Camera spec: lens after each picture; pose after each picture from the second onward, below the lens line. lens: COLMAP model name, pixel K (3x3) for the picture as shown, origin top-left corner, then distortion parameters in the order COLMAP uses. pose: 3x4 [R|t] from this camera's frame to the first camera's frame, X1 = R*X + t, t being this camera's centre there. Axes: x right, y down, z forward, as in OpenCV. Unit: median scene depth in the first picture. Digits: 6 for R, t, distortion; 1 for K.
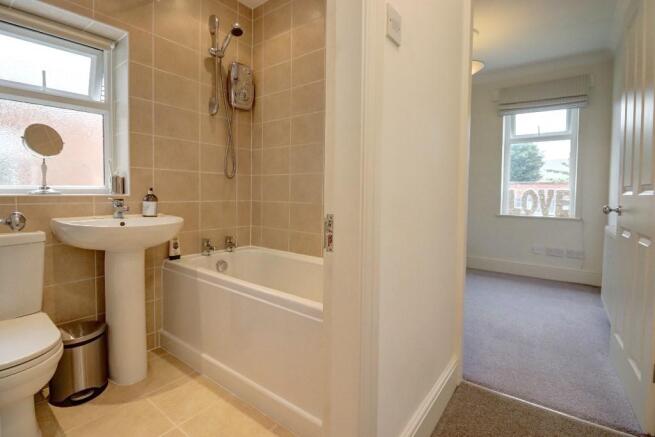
lens RADIAL K [[307.8, 0, 326.4], [0, 307.8, 212.3], [0, 0, 1]] dist [-0.015047, -0.001845]
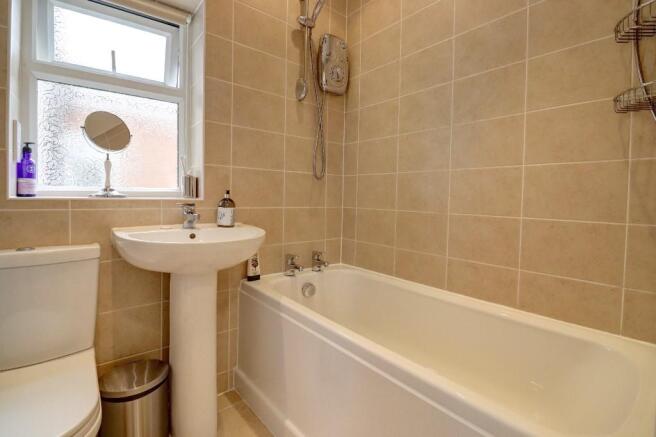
lens RADIAL K [[308.2, 0, 325.3], [0, 308.2, 218.4], [0, 0, 1]] dist [-0.015047, -0.001845]
pose [[0.972839, 0.019845, -0.230631, -0.153890], [-0.019308, 0.999803, 0.004583, -0.016856], [0.230677, -0.000006, 0.973030, 0.308638]]
